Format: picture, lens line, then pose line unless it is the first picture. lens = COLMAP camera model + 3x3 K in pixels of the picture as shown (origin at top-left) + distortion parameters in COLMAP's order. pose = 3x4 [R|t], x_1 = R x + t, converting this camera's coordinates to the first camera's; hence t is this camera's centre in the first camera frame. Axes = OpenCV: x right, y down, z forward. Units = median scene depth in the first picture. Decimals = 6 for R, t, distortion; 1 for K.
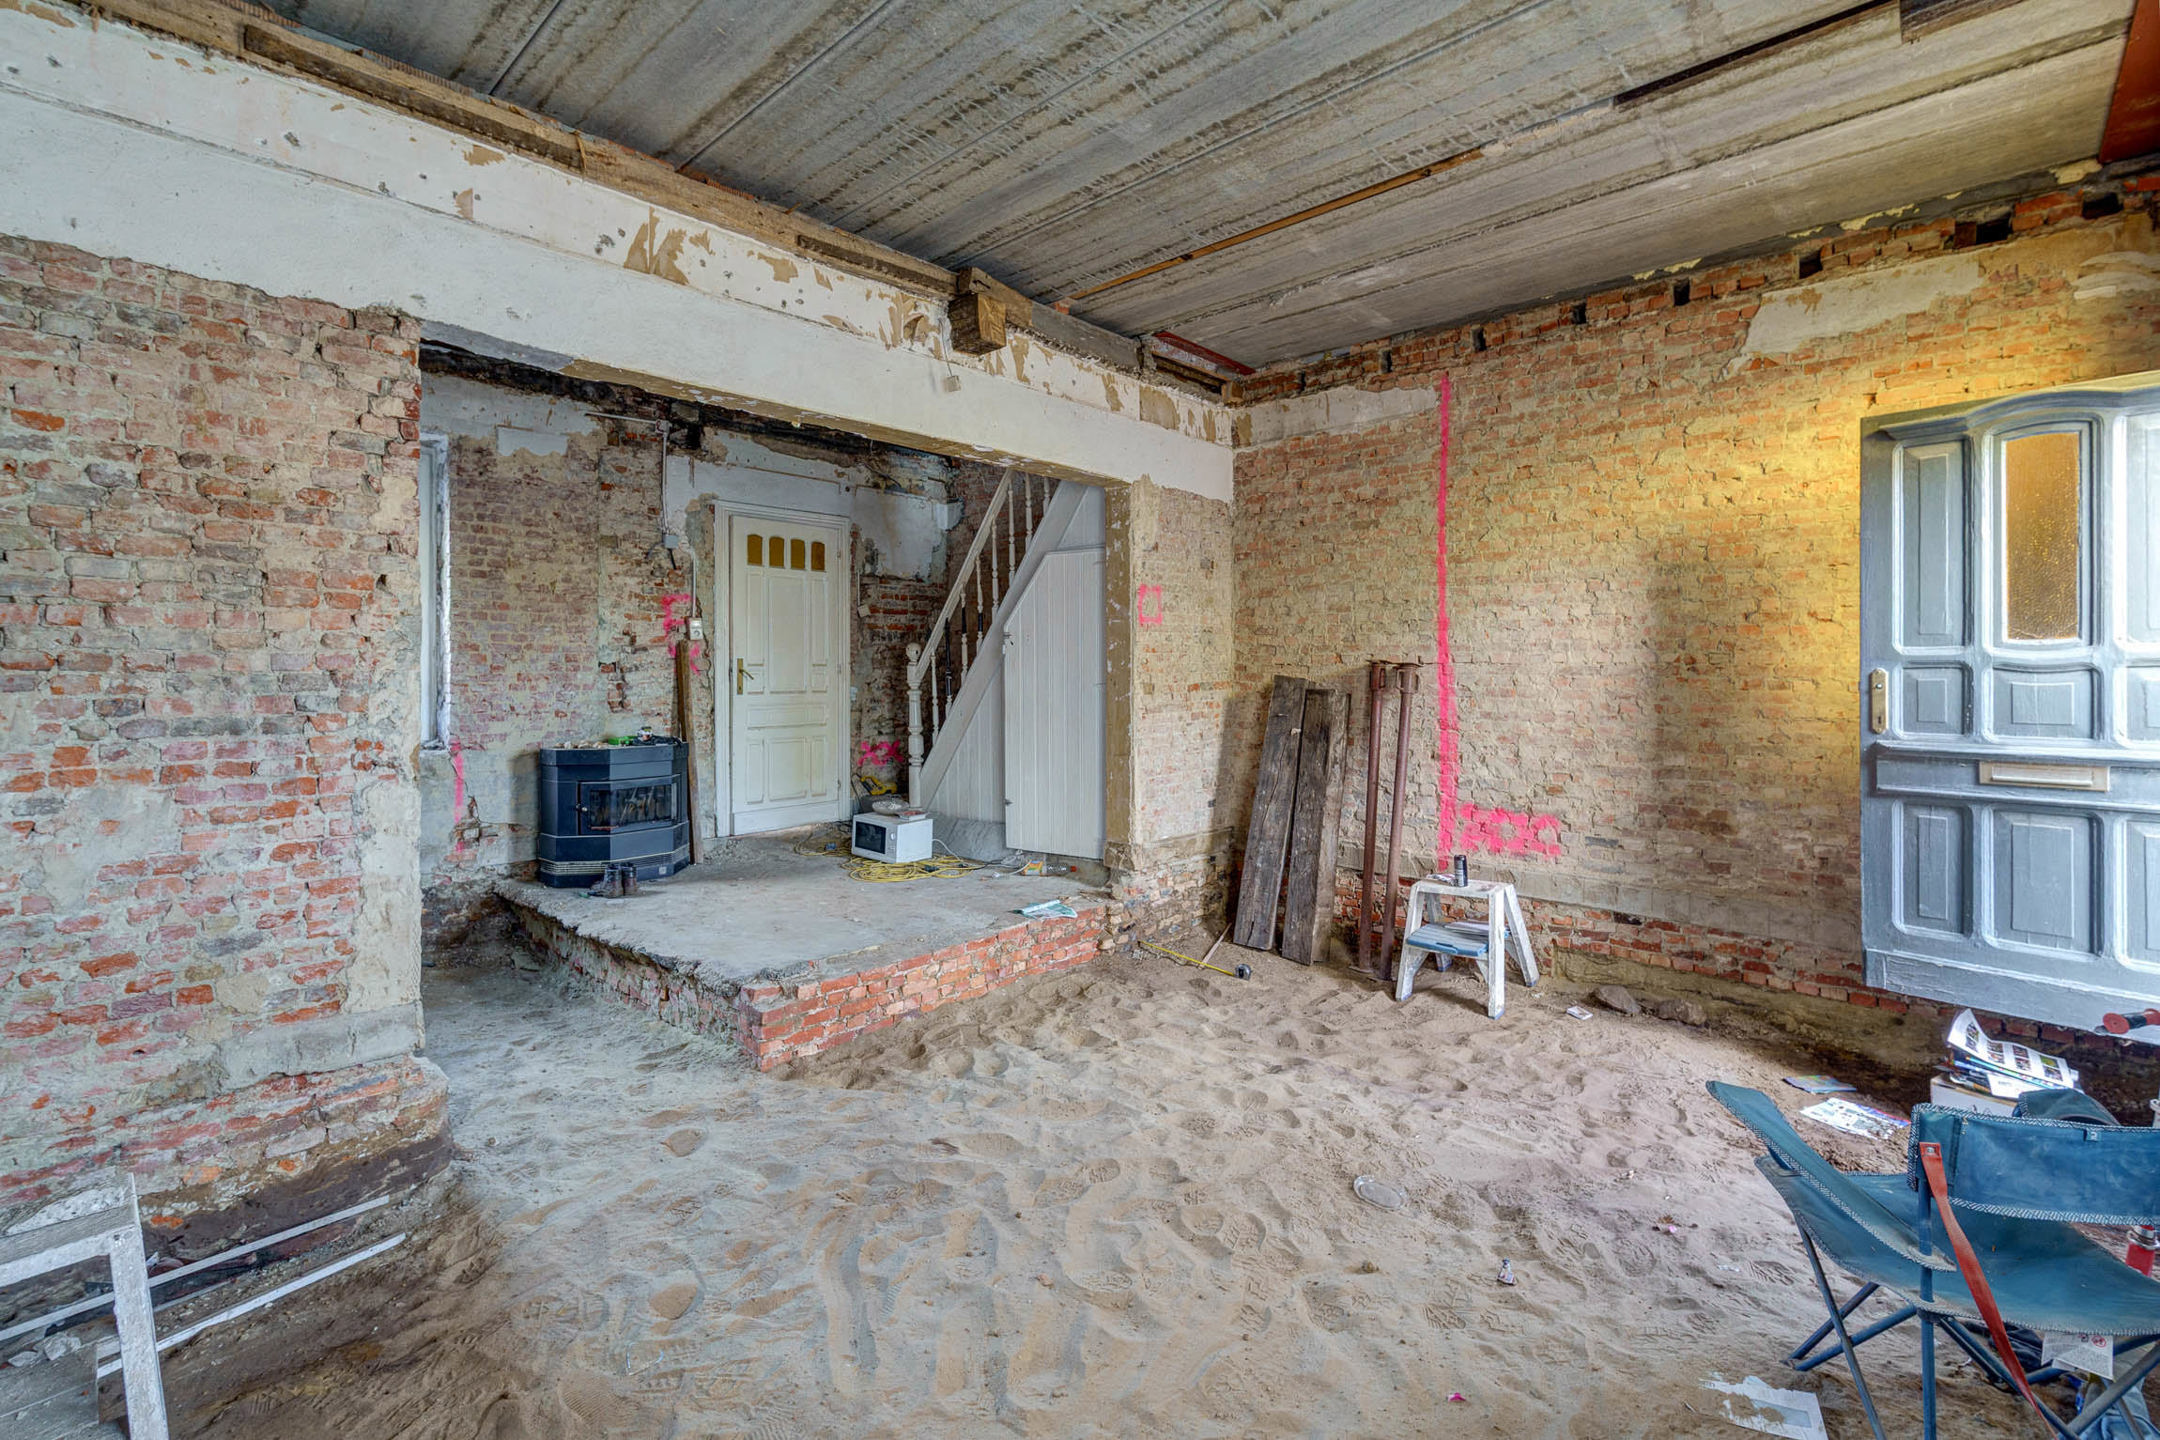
lens RADIAL K [[972.8, 0, 1079.2], [0, 972.8, 670.5], [0, 0, 1]] dist [-0.000469, -0.000155]
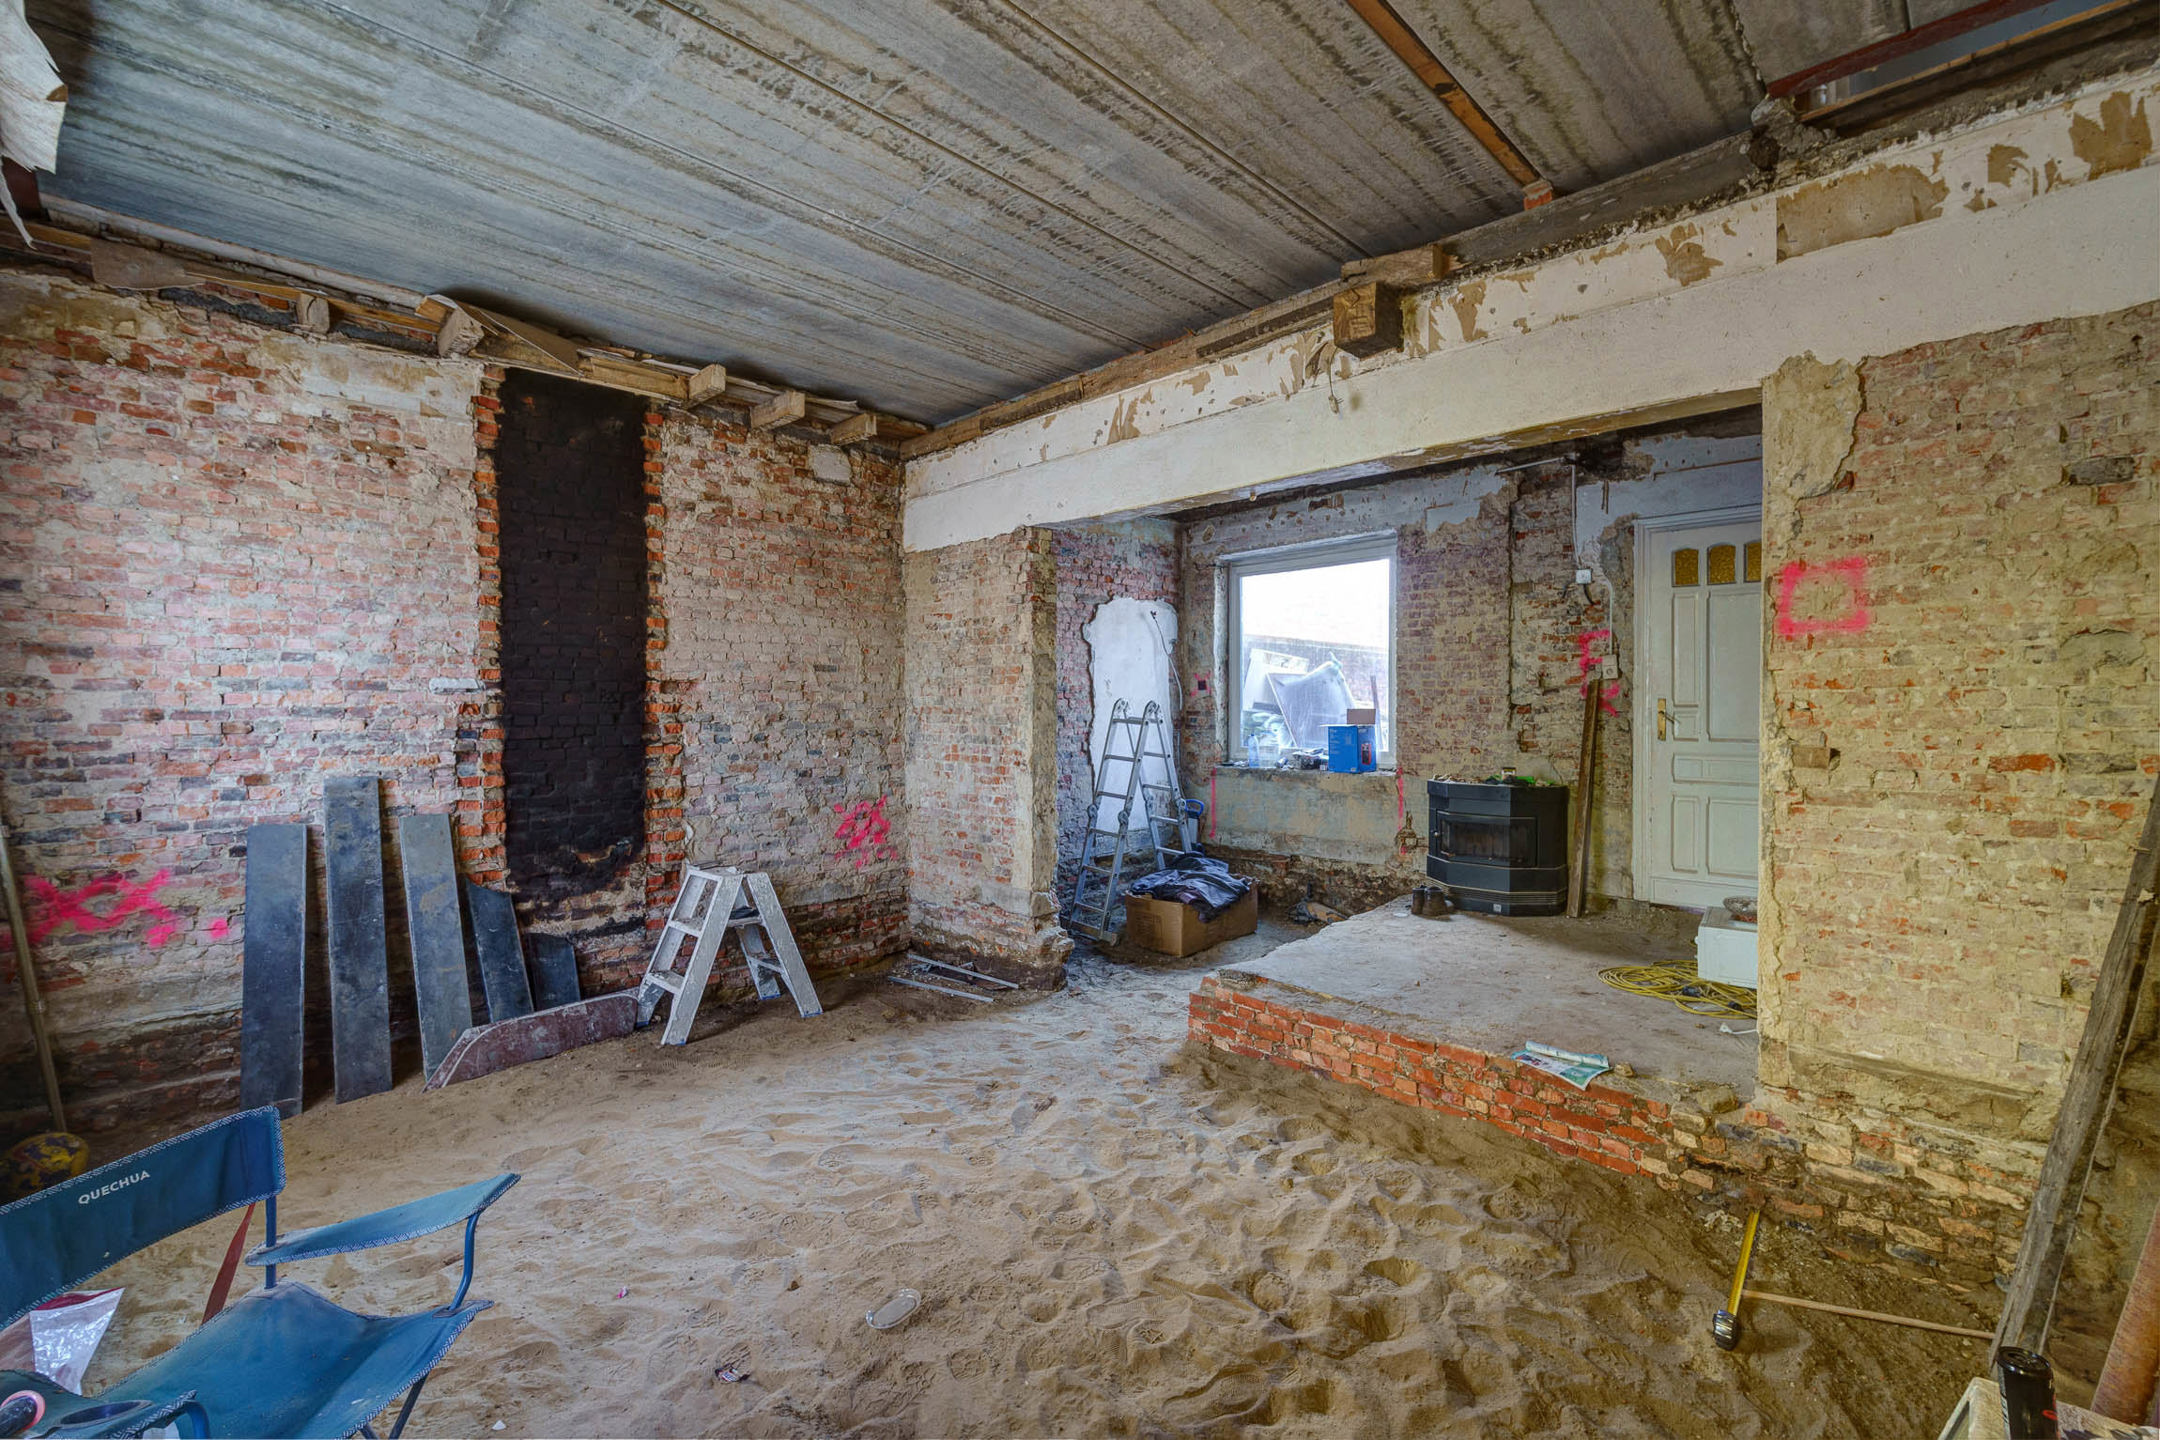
lens RADIAL K [[910.8, 0, 1043.1], [0, 910.8, 713.4], [0, 0, 1]] dist [0.000349, -0.000223]
pose [[-0.046130, 0.011164, -0.998873, 0.562490], [0.003423, 0.999933, 0.011017, -0.011743], [0.998930, -0.002911, -0.046165, 0.581077]]
